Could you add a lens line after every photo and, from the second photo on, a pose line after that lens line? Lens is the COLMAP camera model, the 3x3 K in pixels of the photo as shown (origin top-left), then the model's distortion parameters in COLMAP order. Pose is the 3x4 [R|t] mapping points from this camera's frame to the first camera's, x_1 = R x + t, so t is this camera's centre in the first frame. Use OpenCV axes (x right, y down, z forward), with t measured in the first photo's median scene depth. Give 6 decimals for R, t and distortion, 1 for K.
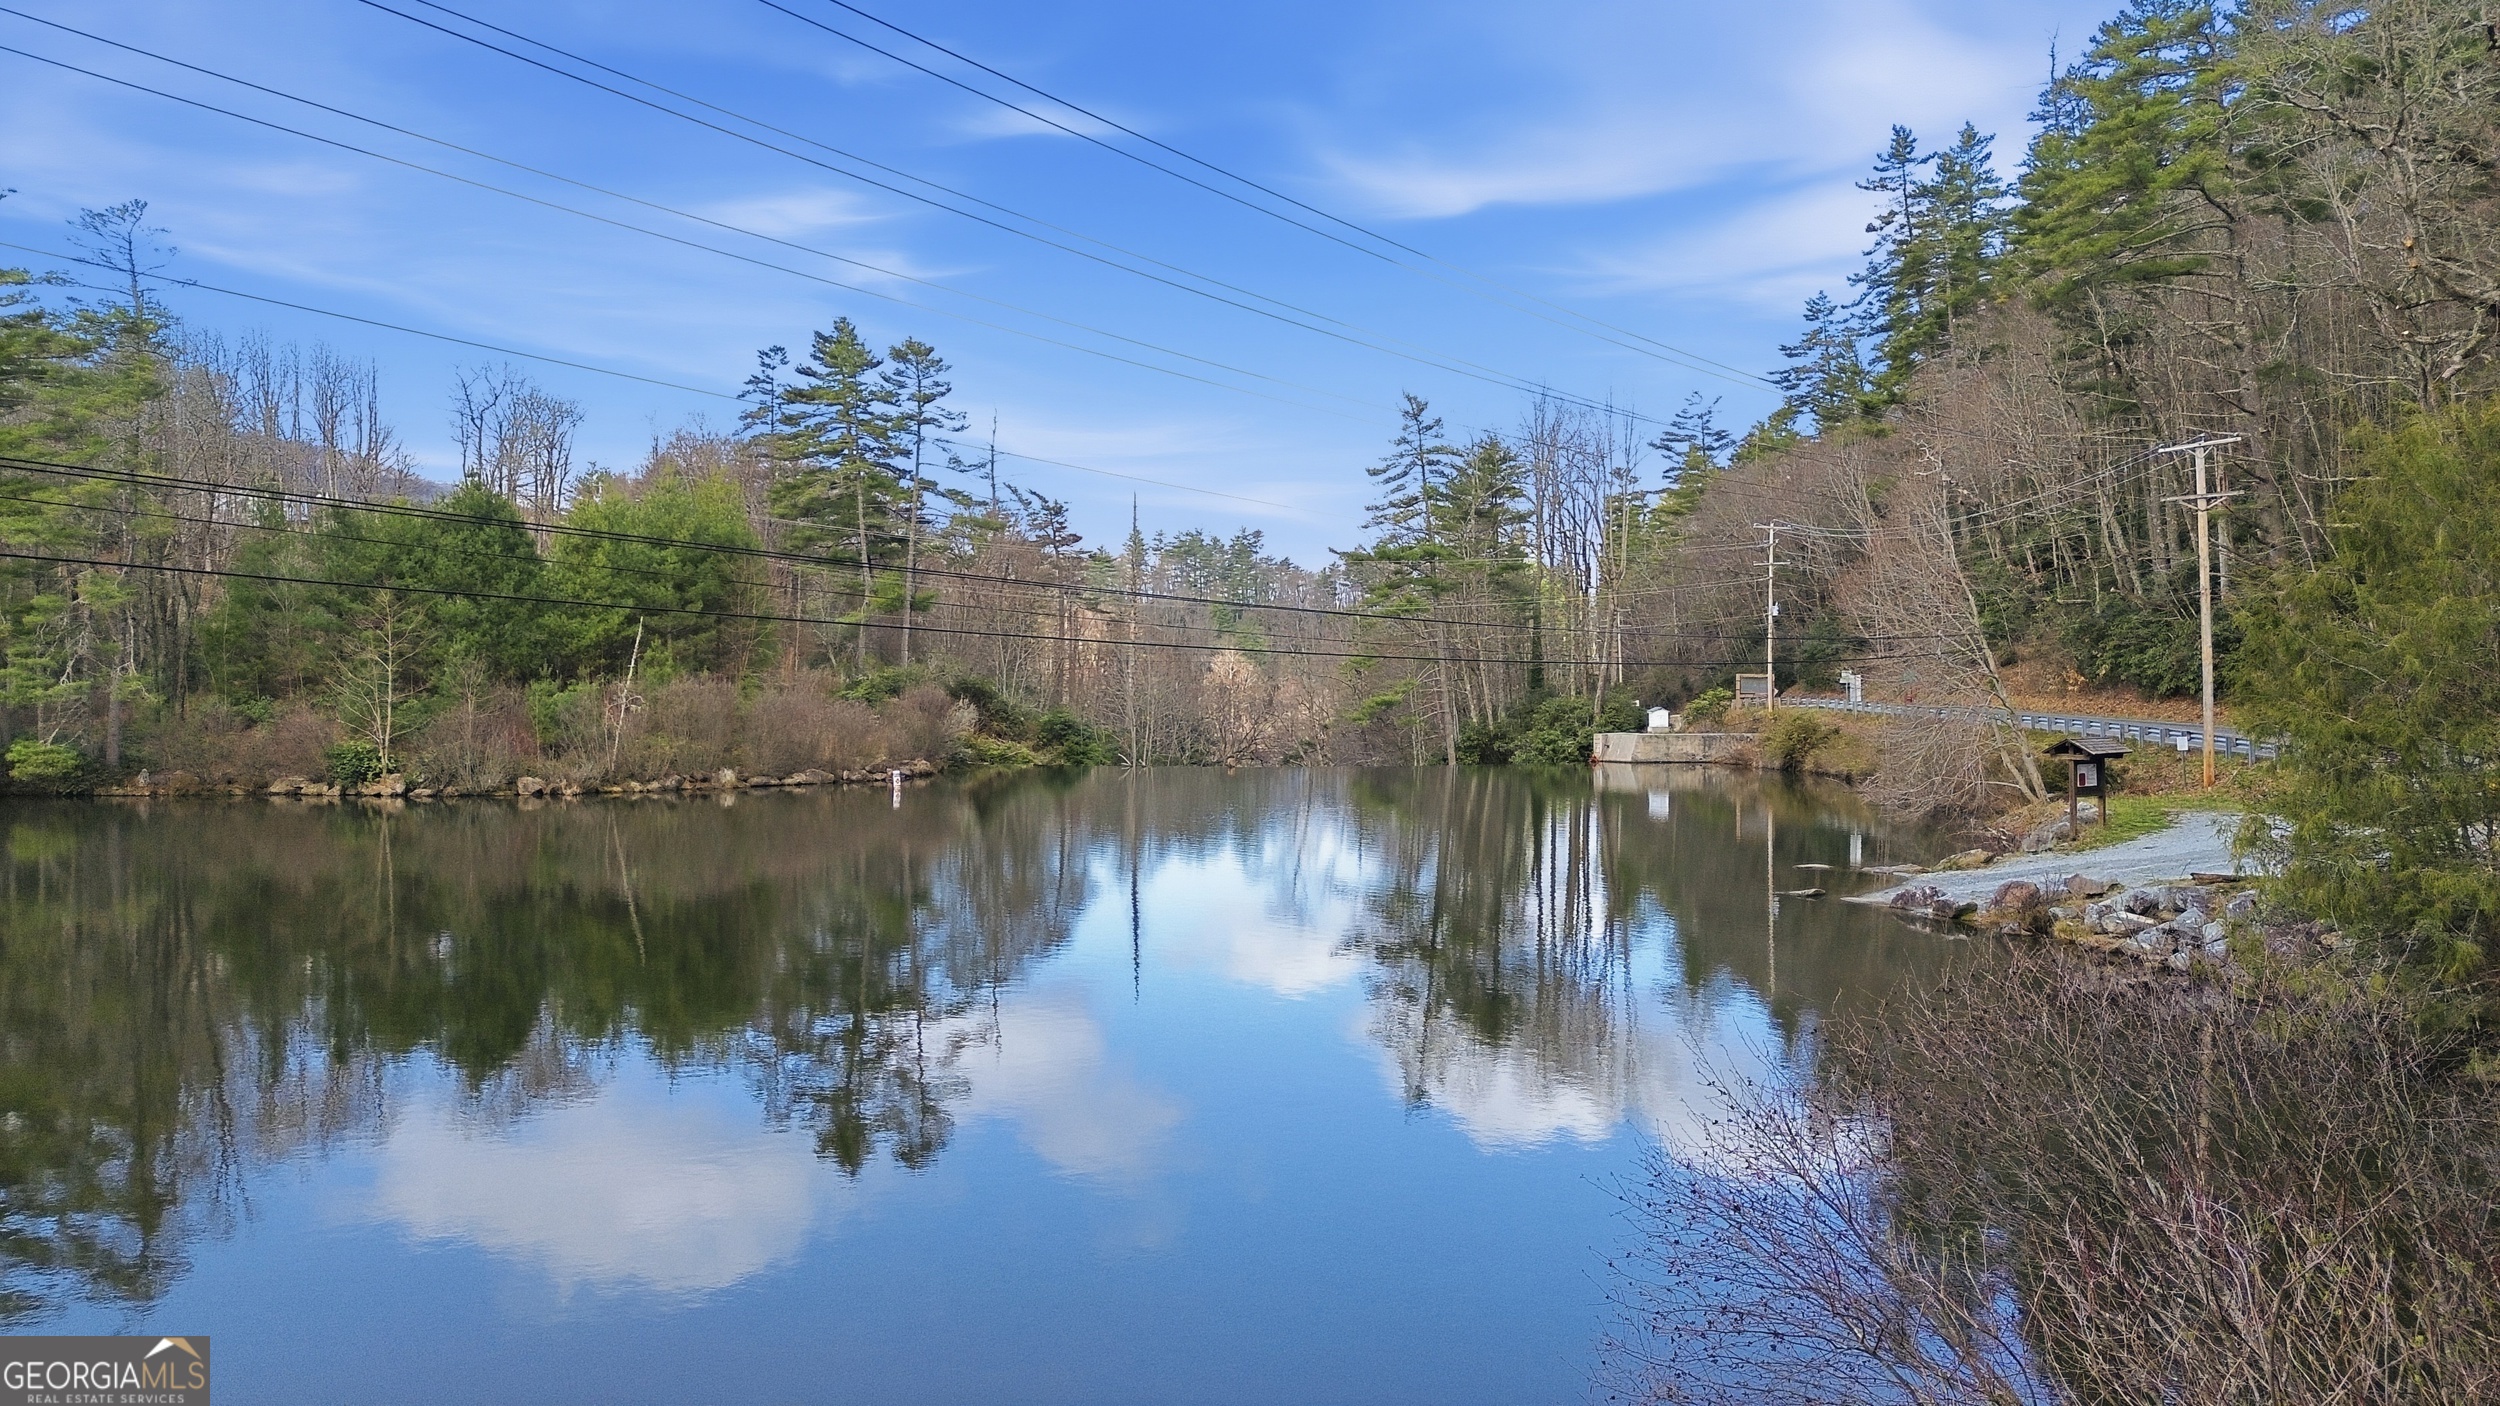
lens RADIAL K [[1752.4, 0, 1245.0], [0, 1752.4, 694.6], [0, 0, 1]] dist [0.083009, -0.087977]
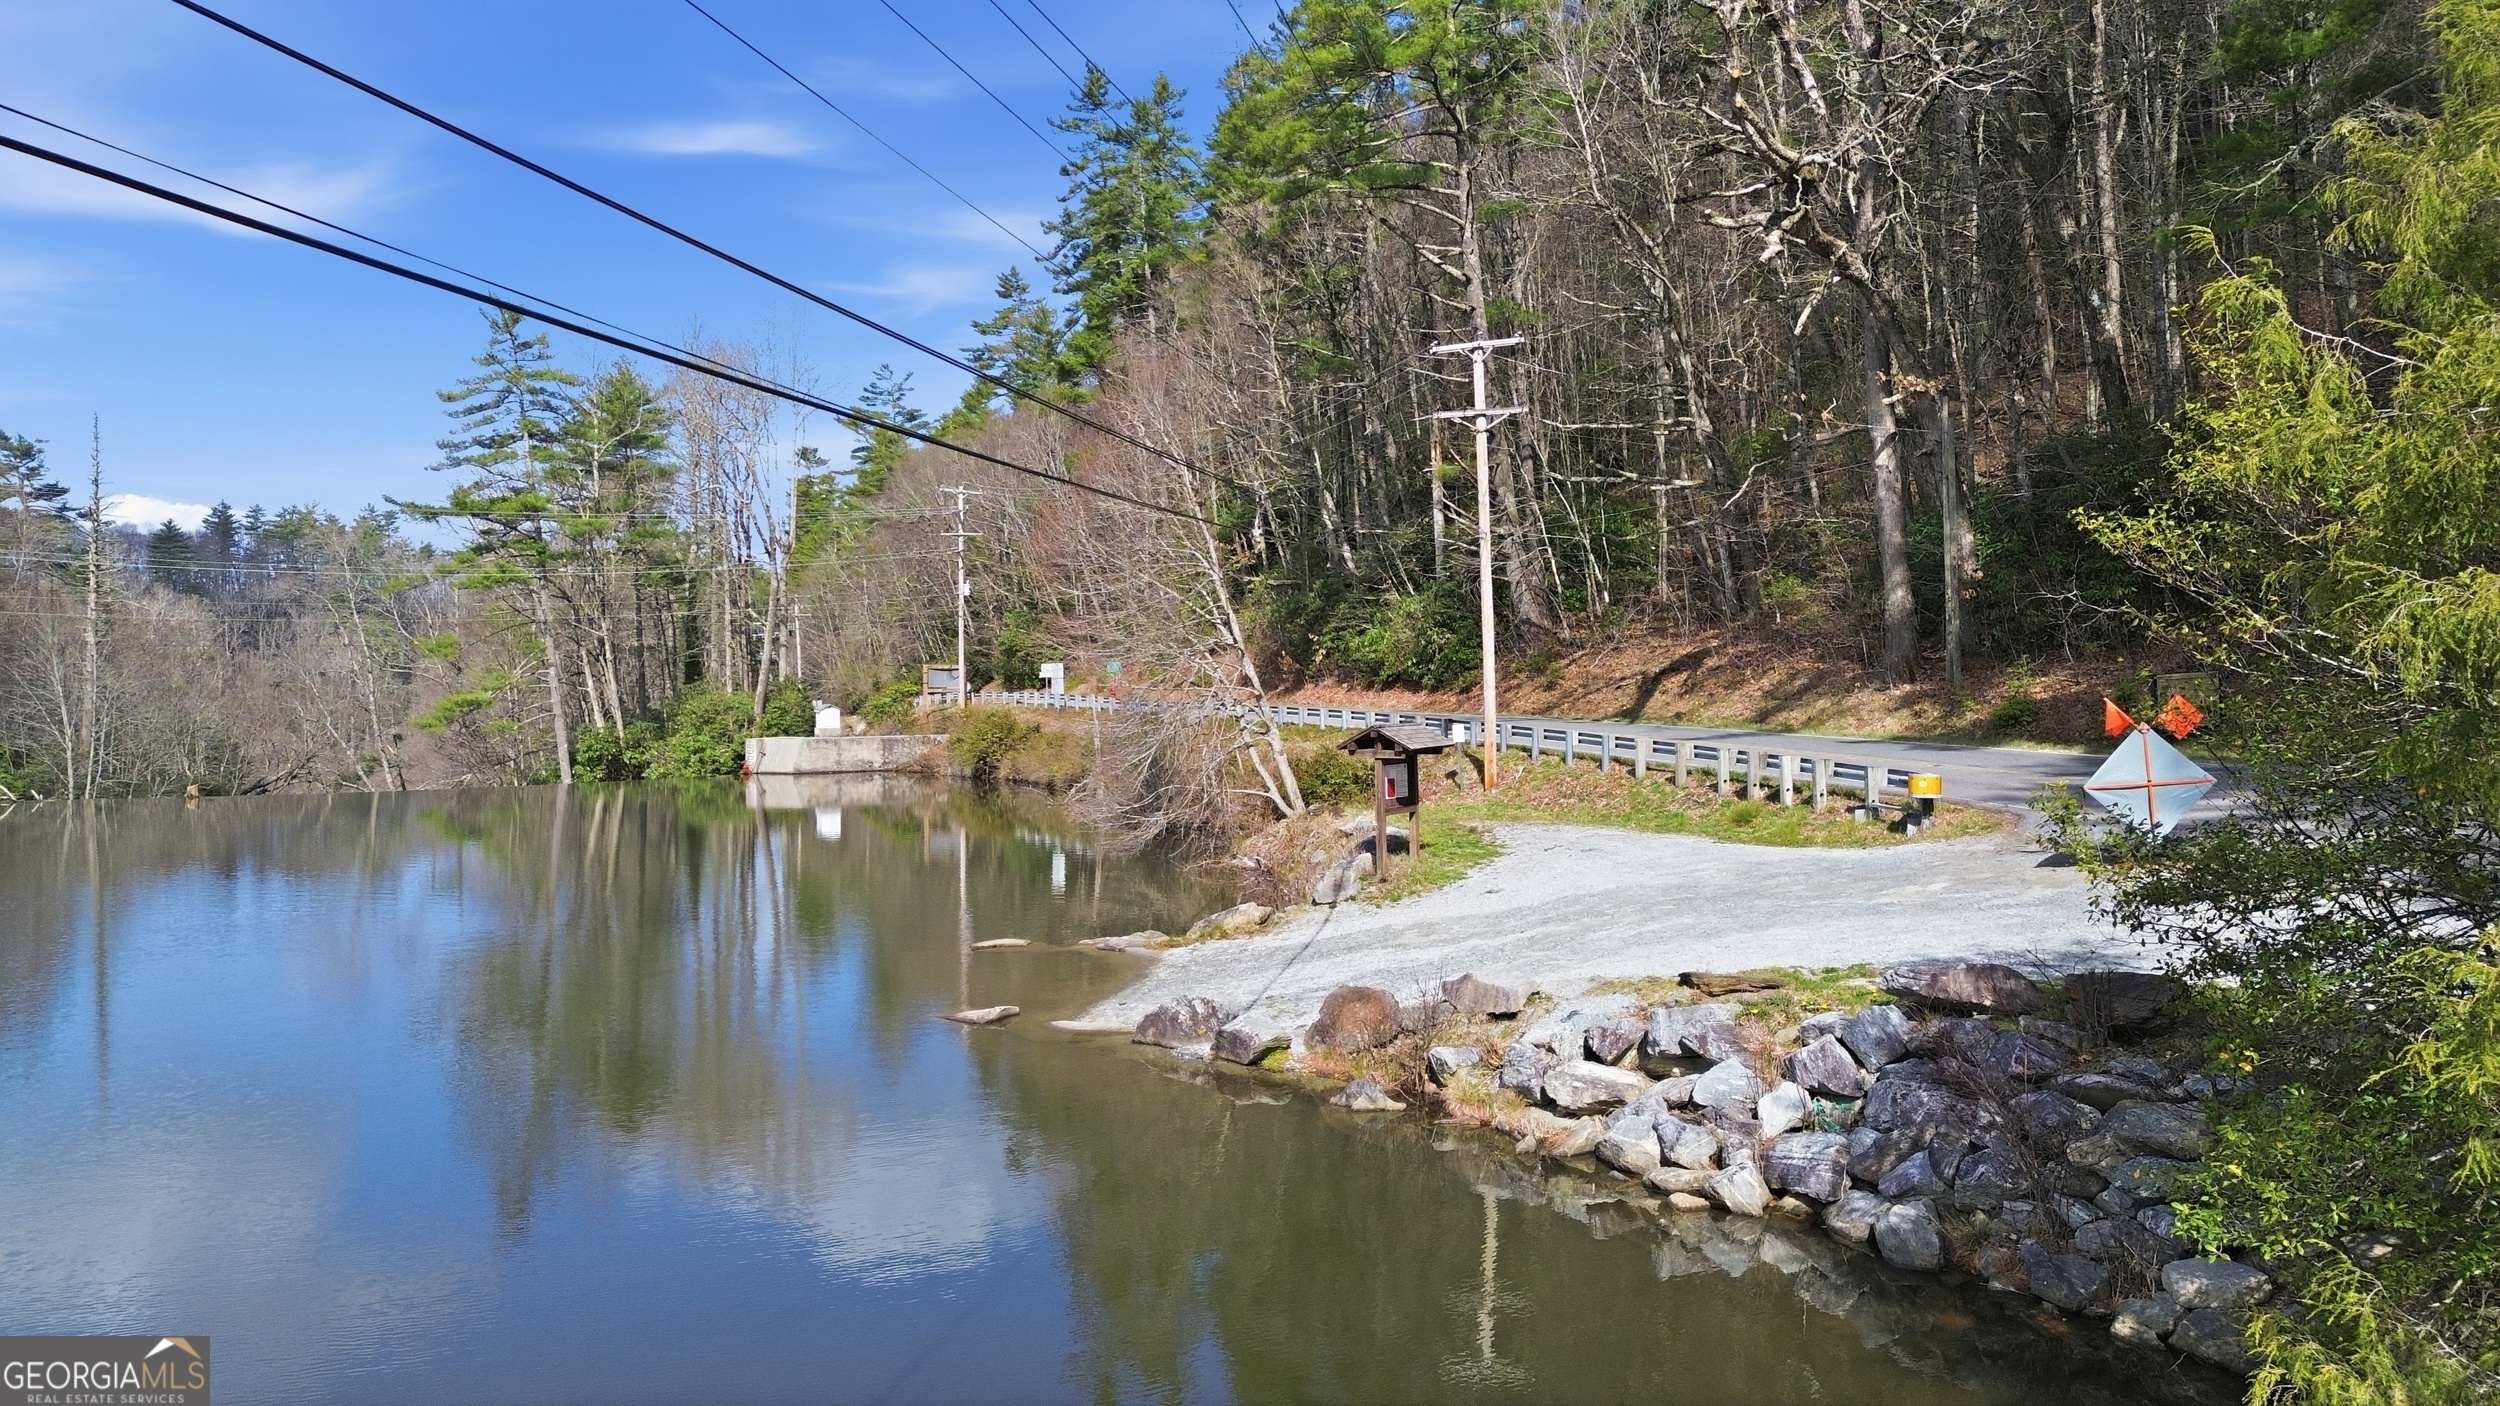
lens RADIAL K [[1752.4, 0, 1245.0], [0, 1752.4, 694.6], [0, 0, 1]] dist [0.083009, -0.087977]
pose [[0.903788, -0.006822, 0.427926, 0.071760], [0.008520, 0.999962, -0.002054, 0.006971], [-0.427896, 0.005502, 0.903811, 0.216172]]
